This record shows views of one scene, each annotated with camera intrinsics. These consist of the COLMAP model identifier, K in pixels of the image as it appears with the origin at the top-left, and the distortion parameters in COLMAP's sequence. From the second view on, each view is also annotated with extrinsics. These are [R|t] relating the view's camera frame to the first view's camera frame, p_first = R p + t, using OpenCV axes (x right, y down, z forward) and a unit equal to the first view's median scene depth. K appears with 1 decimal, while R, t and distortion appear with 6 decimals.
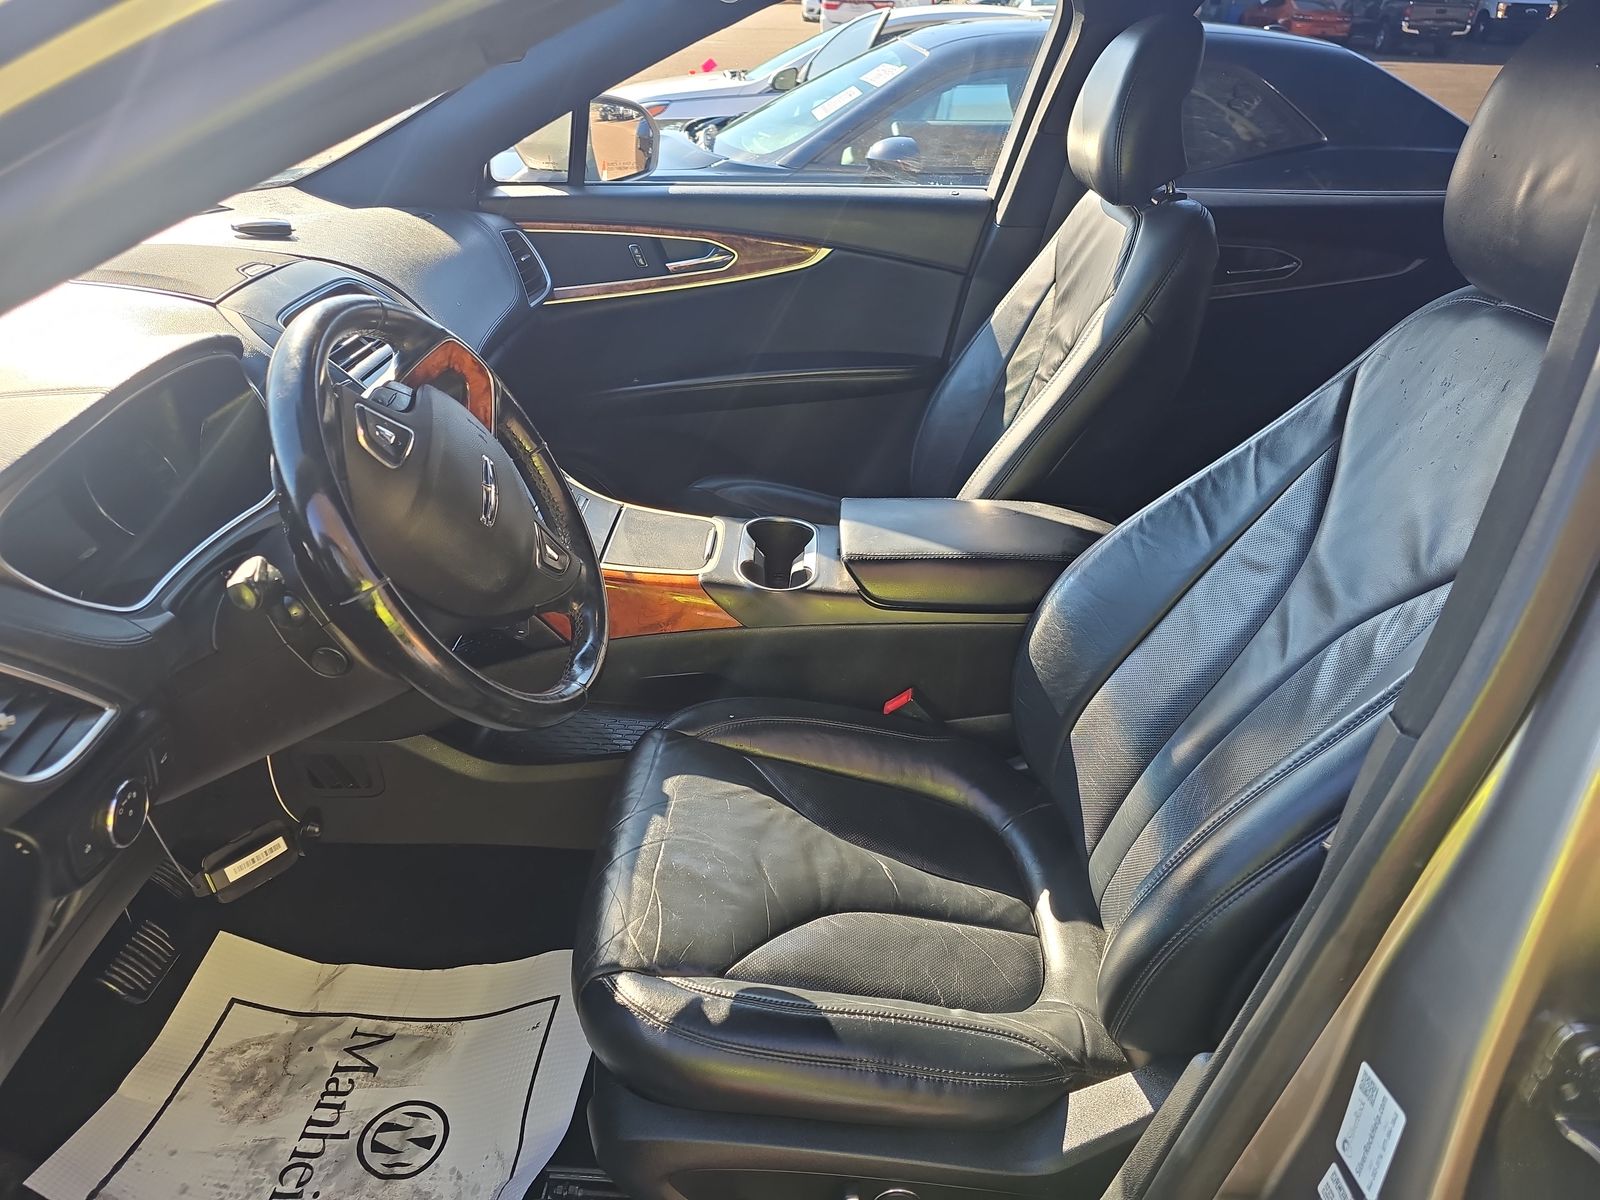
lens RADIAL K [[1094.0, 0, 799.2], [0, 1094.0, 575.6], [0, 0, 1]] dist [0.001072, -0.000426]
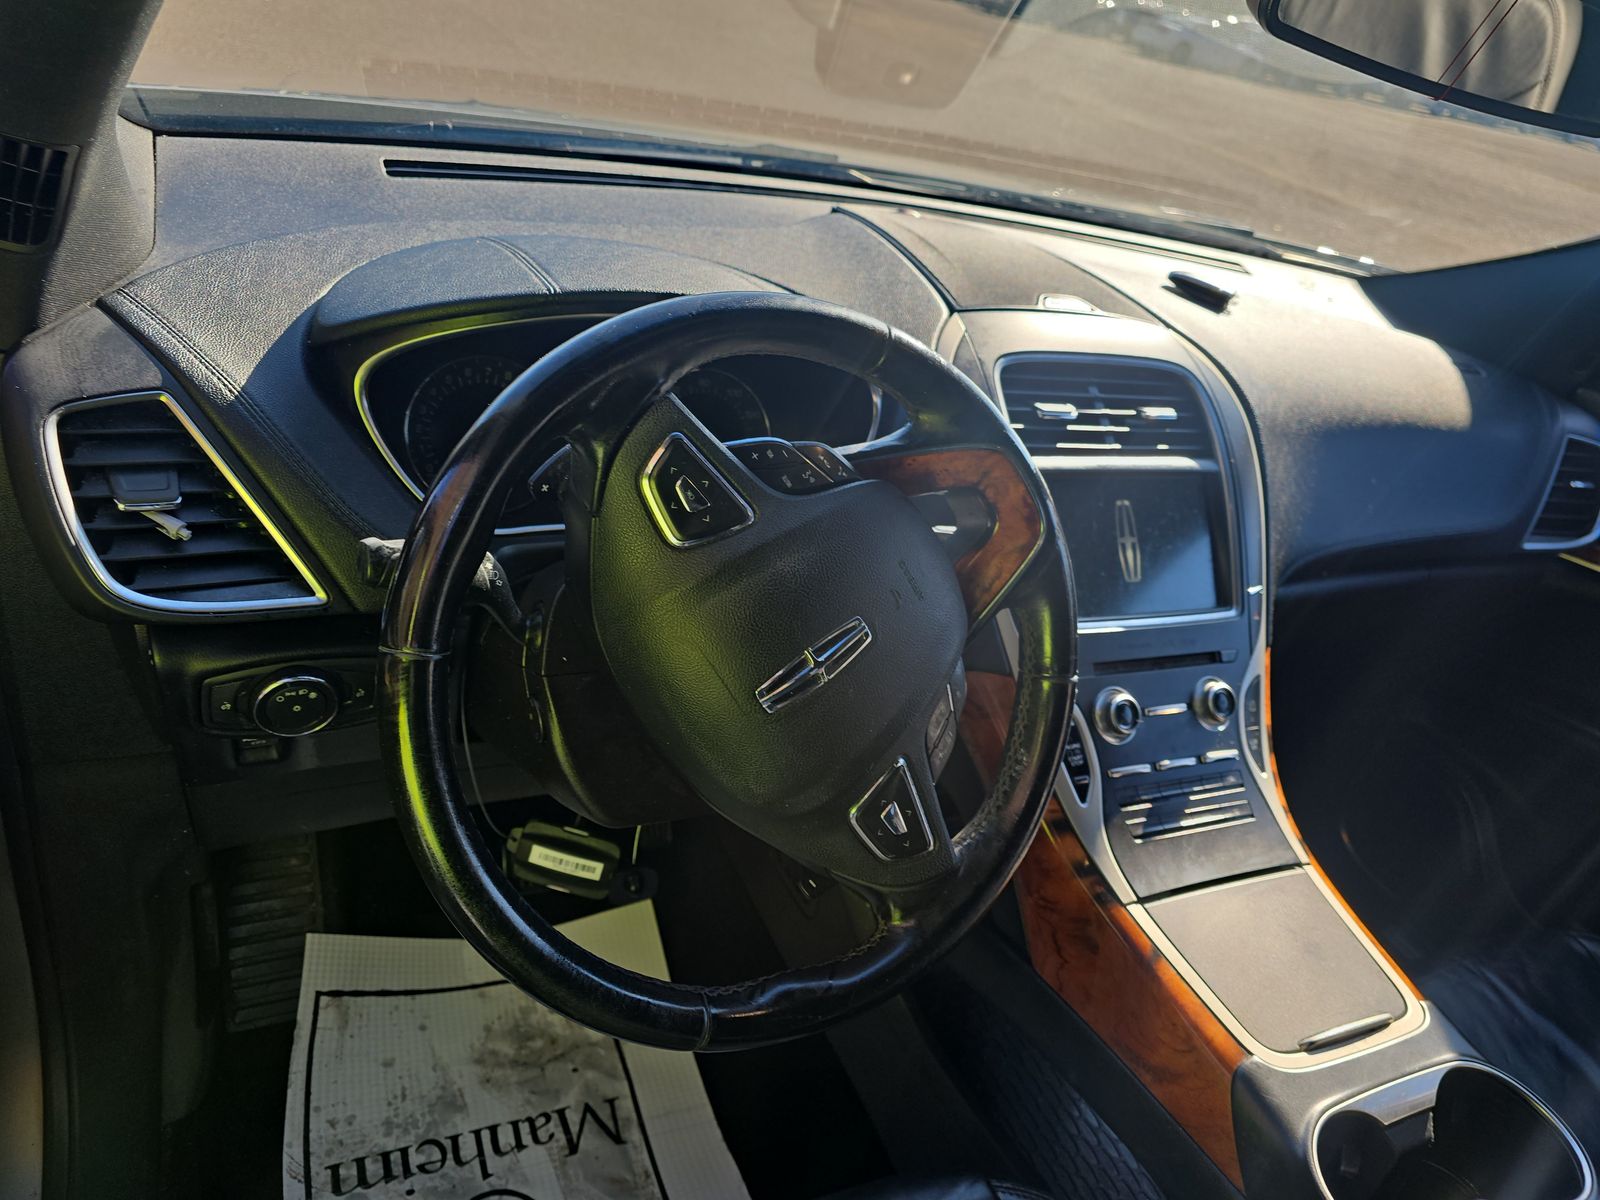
lens RADIAL K [[1094.0, 0, 799.2], [0, 1094.0, 575.6], [0, 0, 1]] dist [0.001072, -0.000426]
pose [[0.430064, 0.499824, -0.751812, 0.100165], [-0.575834, 0.793237, 0.197966, -0.169526], [0.695313, 0.347781, 0.628958, 0.442782]]
